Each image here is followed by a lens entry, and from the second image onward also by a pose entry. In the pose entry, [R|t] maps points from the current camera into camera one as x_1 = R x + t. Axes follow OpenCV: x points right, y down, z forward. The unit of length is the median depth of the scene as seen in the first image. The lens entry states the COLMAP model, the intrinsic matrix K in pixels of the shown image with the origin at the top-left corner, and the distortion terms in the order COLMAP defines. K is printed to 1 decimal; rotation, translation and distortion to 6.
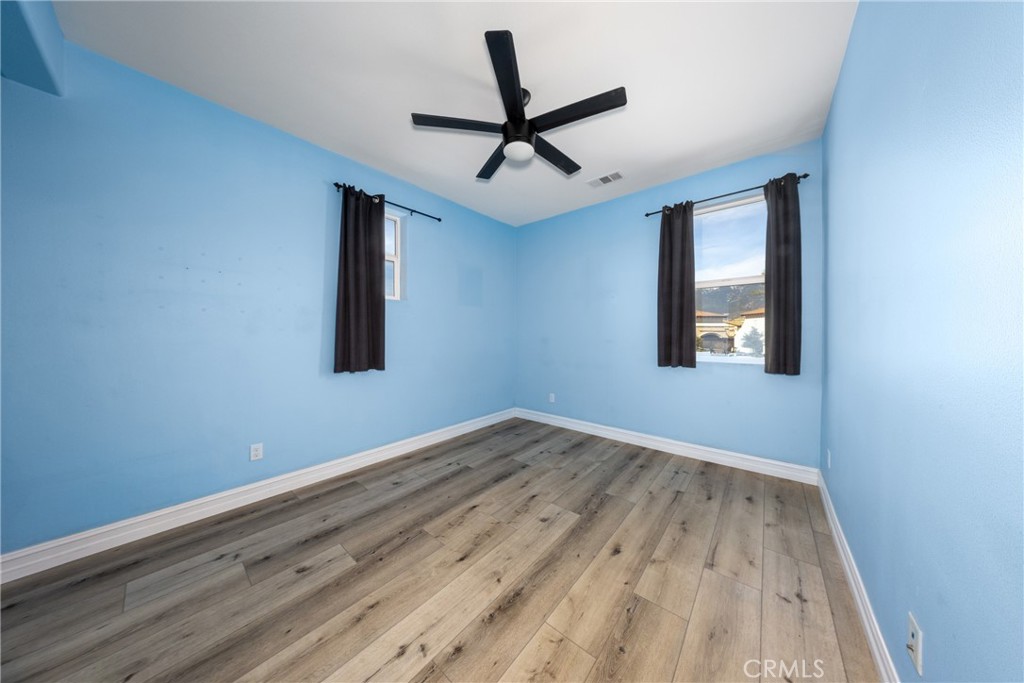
lens RADIAL K [[297.6, 0, 499.4], [0, 297.6, 334.9], [0, 0, 1]] dist [-0.000399, -0.000030]
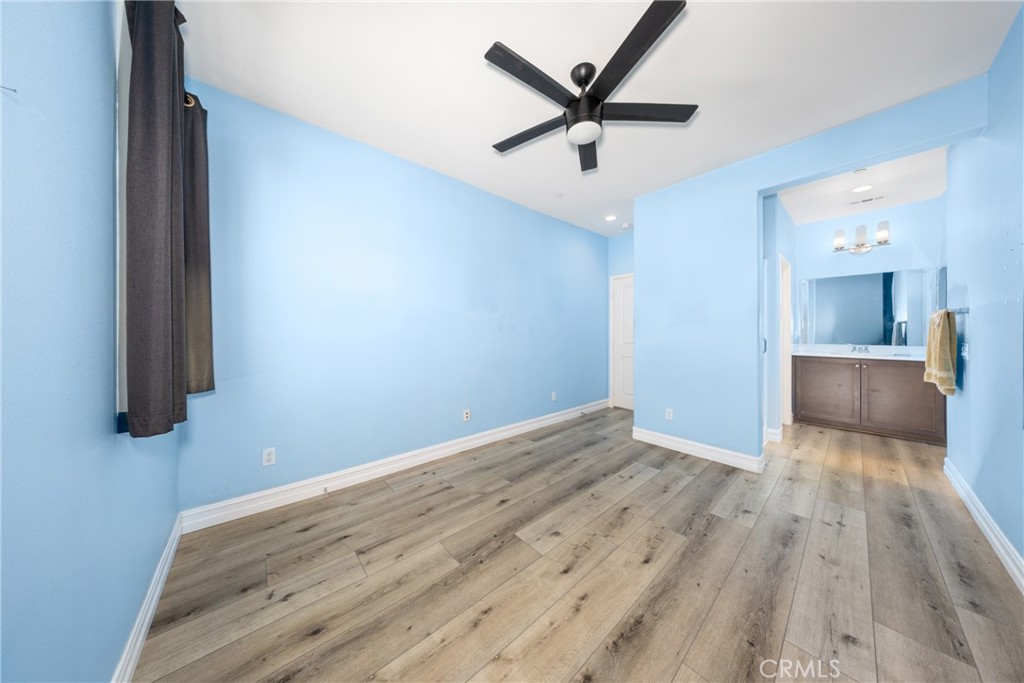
lens RADIAL K [[297.6, 0, 499.4], [0, 297.6, 334.9], [0, 0, 1]] dist [-0.000399, -0.000030]
pose [[-0.990570, -0.002169, 0.136987, 0.193934], [-0.000585, 0.999933, 0.011600, -0.011158], [-0.137003, 0.011410, -0.990505, 1.884579]]
